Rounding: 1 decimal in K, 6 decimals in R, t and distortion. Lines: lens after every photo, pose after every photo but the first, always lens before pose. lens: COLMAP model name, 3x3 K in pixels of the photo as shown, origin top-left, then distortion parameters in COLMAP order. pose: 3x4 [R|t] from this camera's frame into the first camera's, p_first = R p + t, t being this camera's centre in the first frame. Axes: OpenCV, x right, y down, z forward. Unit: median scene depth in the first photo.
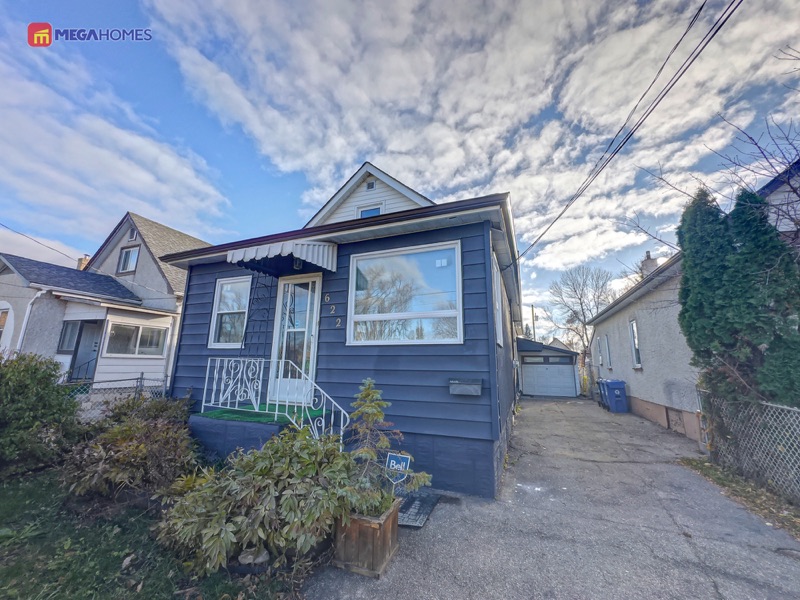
lens RADIAL K [[323.3, 0, 398.2], [0, 323.3, 297.4], [0, 0, 1]] dist [-0.000856, -0.000386]
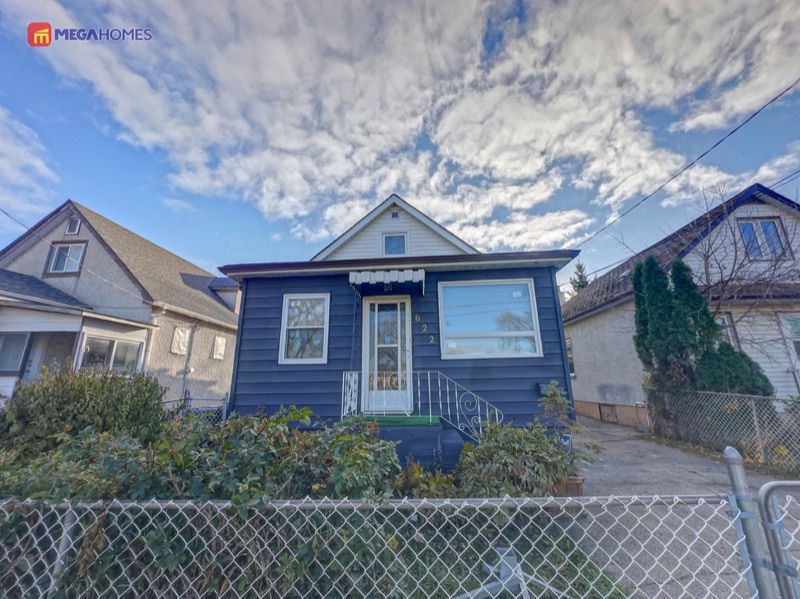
lens RADIAL K [[323.3, 0, 404.1], [0, 323.3, 297.5], [0, 0, 1]] dist [-0.000856, -0.000386]
pose [[0.948124, 0.051296, 0.313736, -0.572454], [-0.035880, 0.997857, -0.054721, -0.005872], [-0.315870, 0.040625, 0.947932, -0.070520]]
